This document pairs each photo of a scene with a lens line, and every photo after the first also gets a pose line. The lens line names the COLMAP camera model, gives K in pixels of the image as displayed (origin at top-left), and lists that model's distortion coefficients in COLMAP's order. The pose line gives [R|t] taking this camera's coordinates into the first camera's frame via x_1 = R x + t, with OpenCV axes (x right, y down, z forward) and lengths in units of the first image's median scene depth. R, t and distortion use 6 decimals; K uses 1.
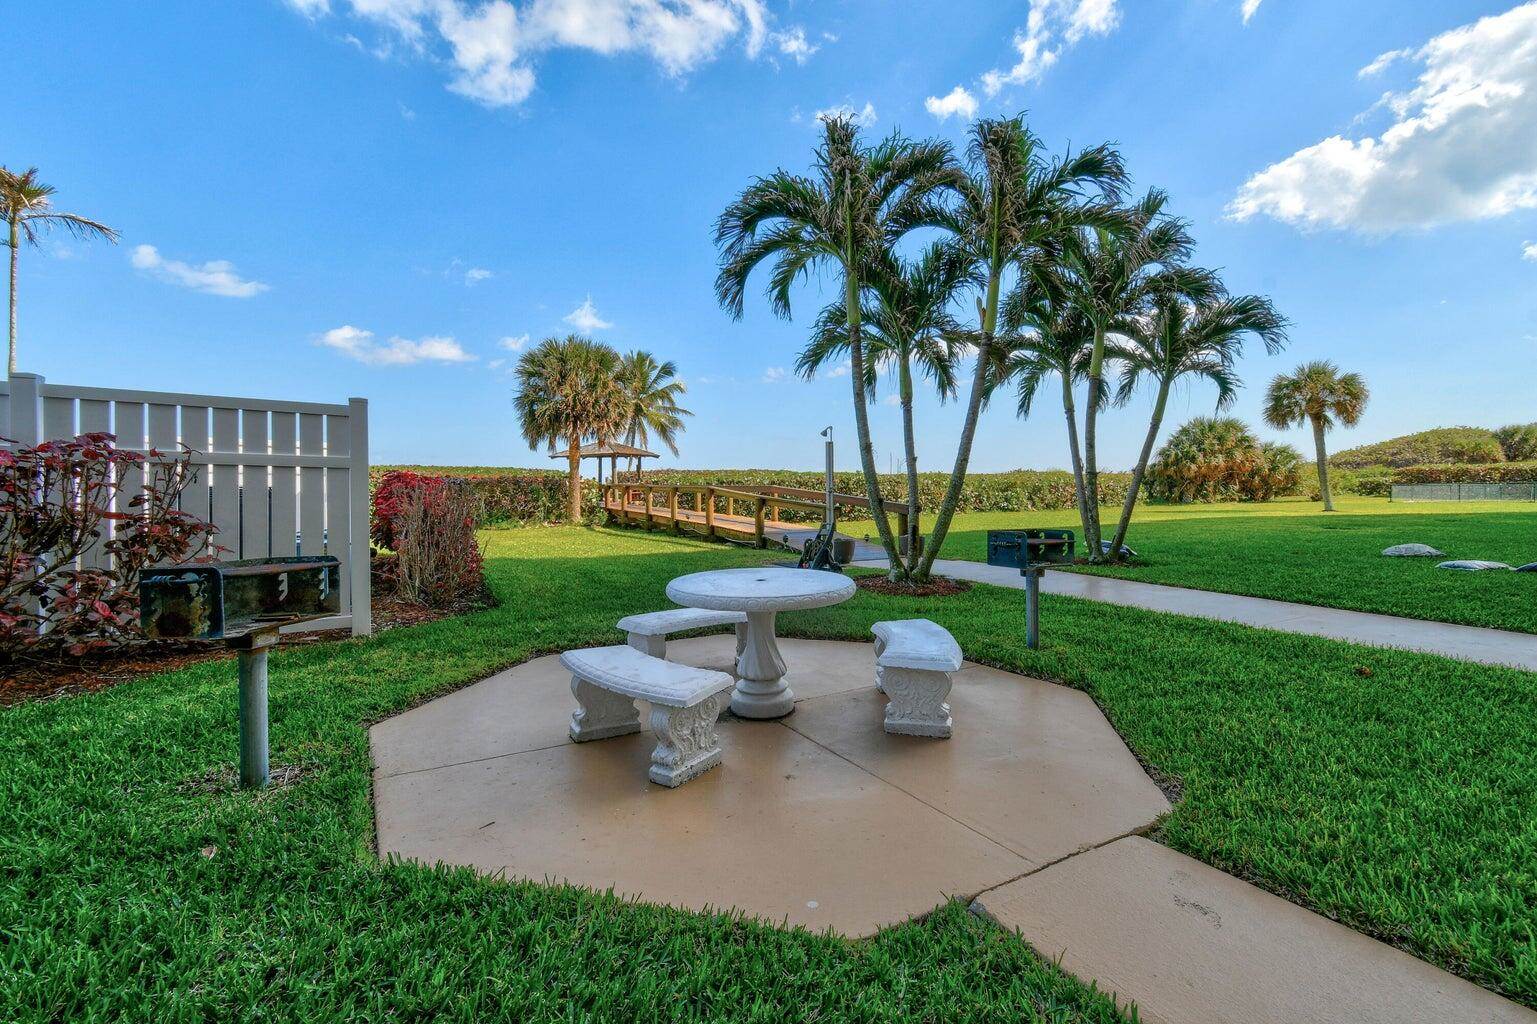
lens RADIAL K [[683.7, 0, 771.7], [0, 683.7, 501.4], [0, 0, 1]] dist [0.002067, -0.000372]
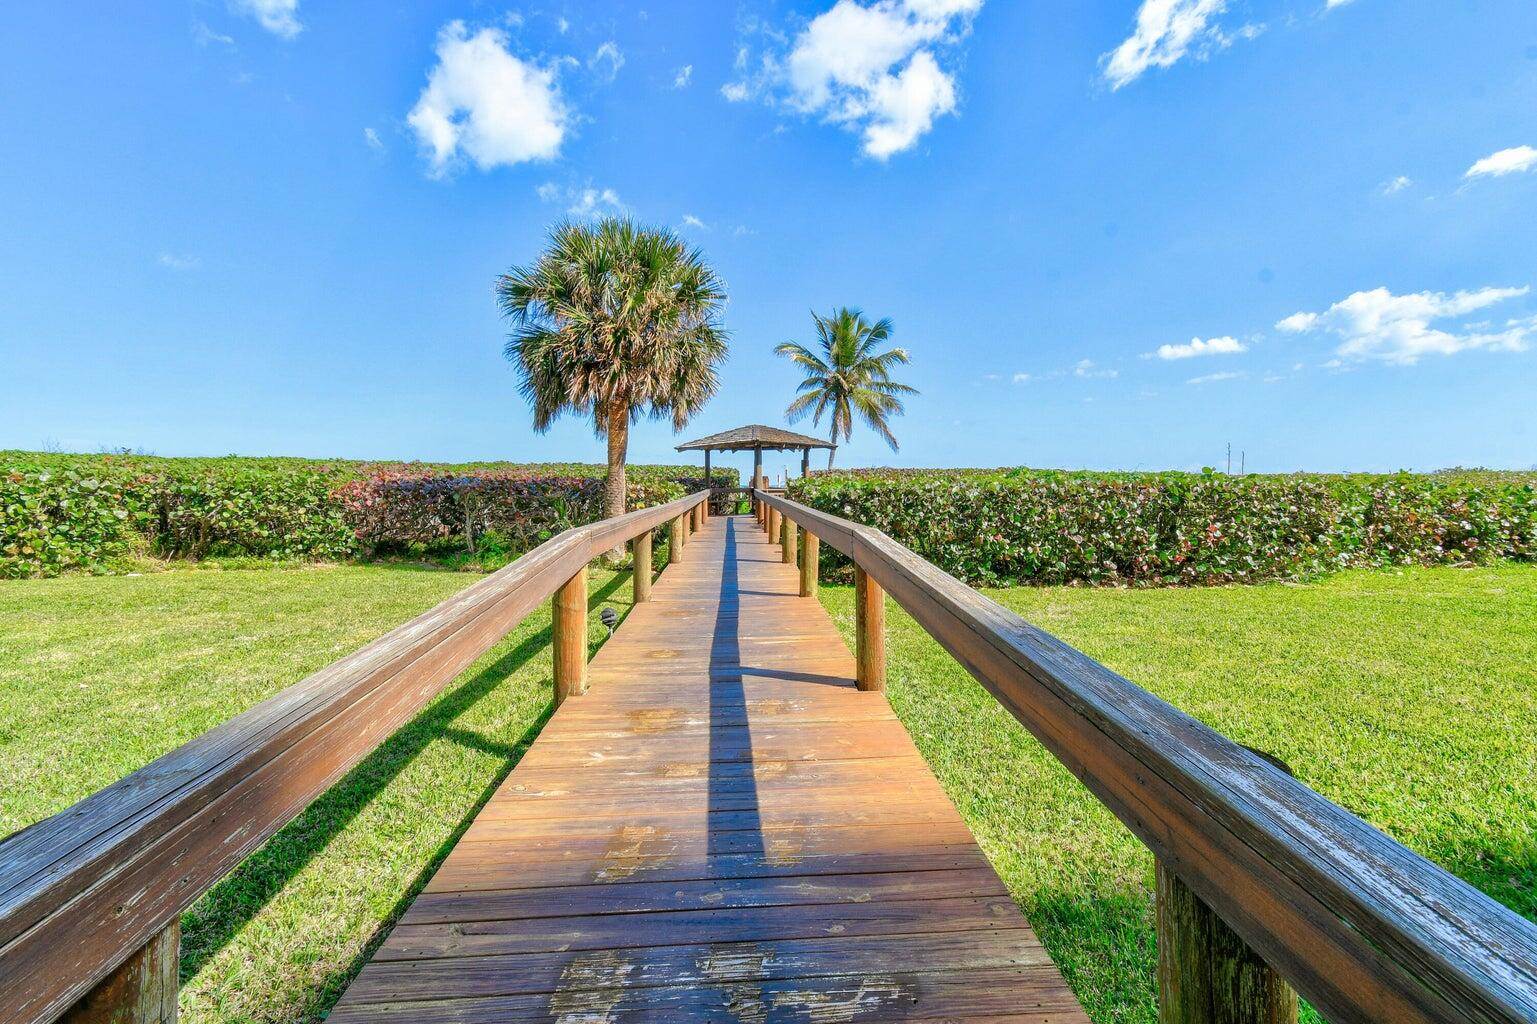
lens RADIAL K [[683.7, 0, 771.7], [0, 683.7, 501.4], [0, 0, 1]] dist [0.002067, -0.000372]
pose [[0.921459, 0.015086, -0.388182, 0.025184], [-0.015627, 0.999876, 0.001764, -0.011052], [0.388160, 0.004441, 0.921581, 0.286232]]
